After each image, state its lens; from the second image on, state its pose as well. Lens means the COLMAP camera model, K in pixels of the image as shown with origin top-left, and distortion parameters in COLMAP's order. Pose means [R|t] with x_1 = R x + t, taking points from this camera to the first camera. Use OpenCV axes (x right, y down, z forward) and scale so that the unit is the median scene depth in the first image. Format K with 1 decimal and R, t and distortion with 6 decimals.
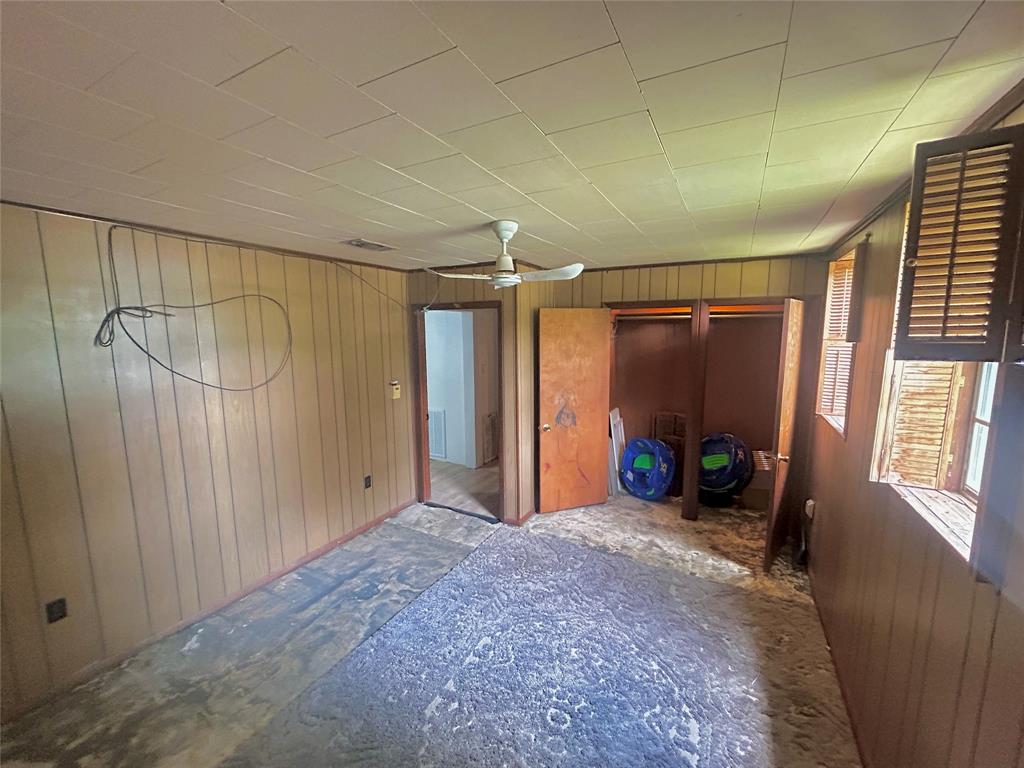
lens RADIAL K [[413.7, 0, 513.2], [0, 413.7, 384.5], [0, 0, 1]] dist [0.000281, 0.000602]
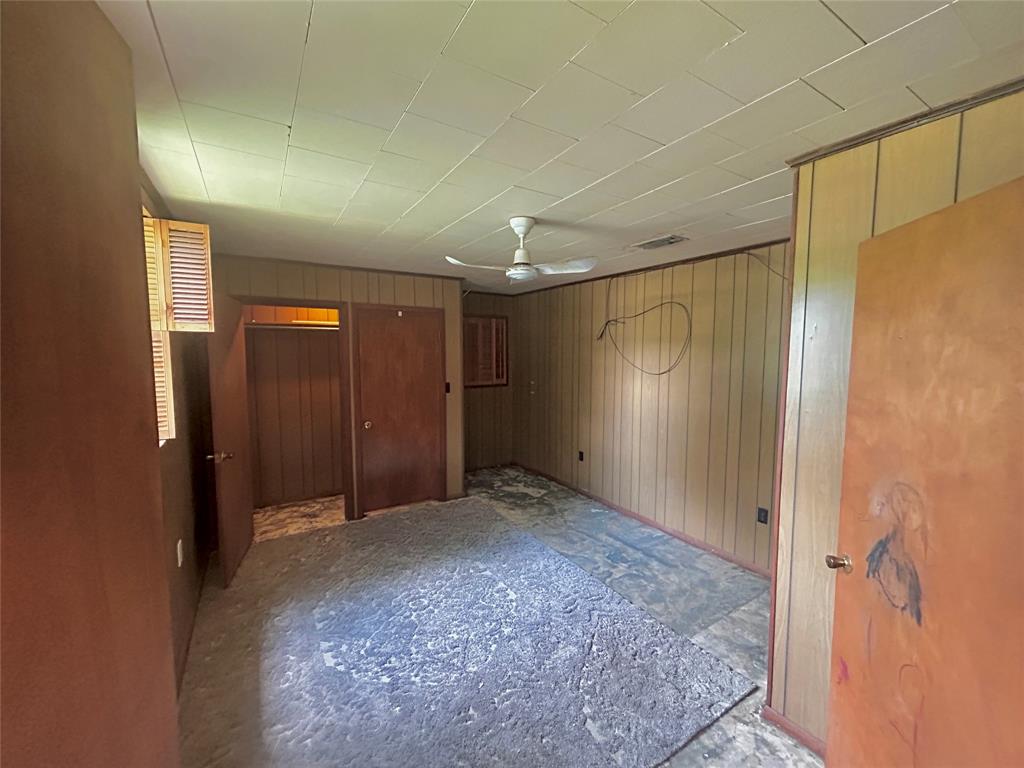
lens RADIAL K [[413.7, 0, 512.2], [0, 413.7, 385.6], [0, 0, 1]] dist [0.000281, 0.000602]
pose [[-0.498104, 0.077283, -0.863667, 0.689495], [-0.113468, 0.981647, 0.153281, -0.096107], [0.859662, 0.174348, -0.480192, 1.143065]]
